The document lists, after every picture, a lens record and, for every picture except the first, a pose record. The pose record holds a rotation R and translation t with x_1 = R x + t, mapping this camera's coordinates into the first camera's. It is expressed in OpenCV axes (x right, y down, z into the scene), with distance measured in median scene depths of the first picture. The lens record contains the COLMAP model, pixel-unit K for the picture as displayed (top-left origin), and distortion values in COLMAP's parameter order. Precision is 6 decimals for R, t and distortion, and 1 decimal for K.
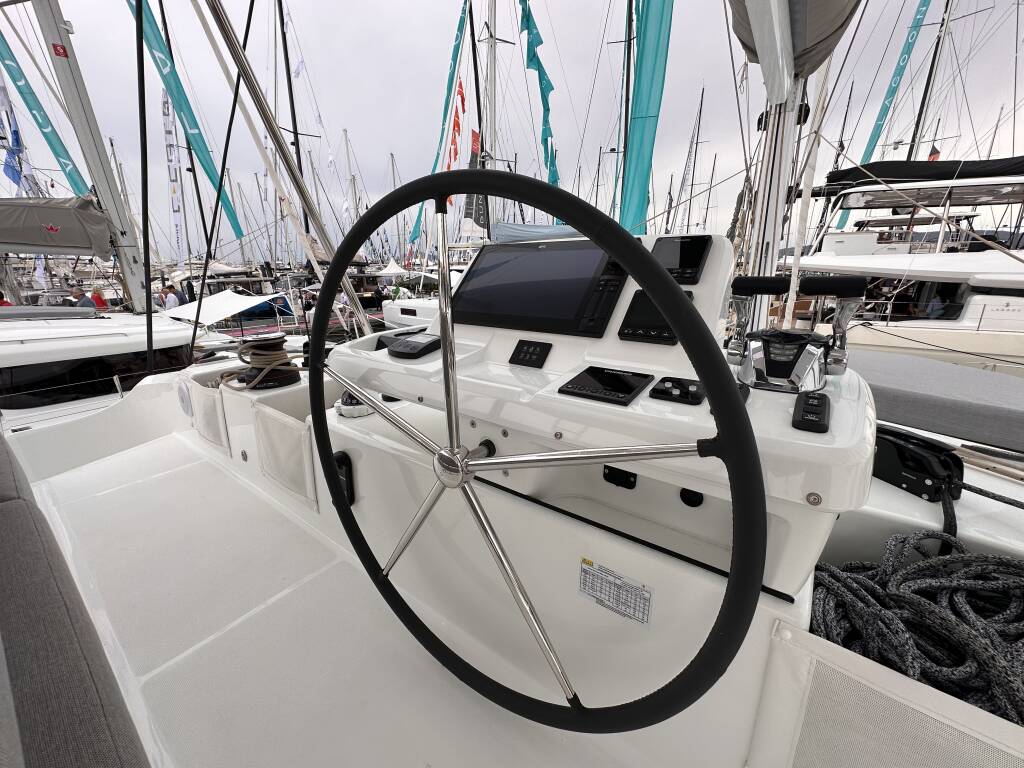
lens RADIAL K [[415.1, 0, 519.3], [0, 415.1, 378.5], [0, 0, 1]] dist [-0.000201, 0.000128]
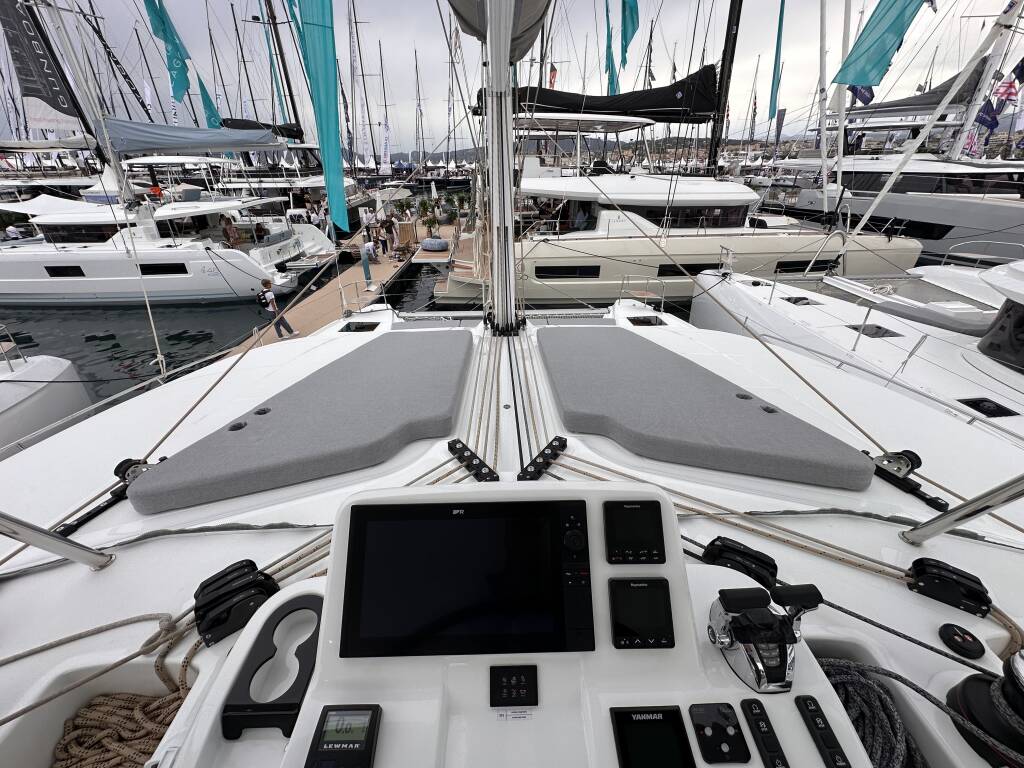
lens RADIAL K [[407.2, 0, 512.0], [0, 407.2, 384.0], [0, 0, 1]] dist [-0.000407, -0.000039]
pose [[0.790478, -0.293557, 0.537558, -0.034543], [0.164552, 0.947178, 0.275275, -0.123685], [-0.589972, -0.129142, 0.797029, 0.059050]]
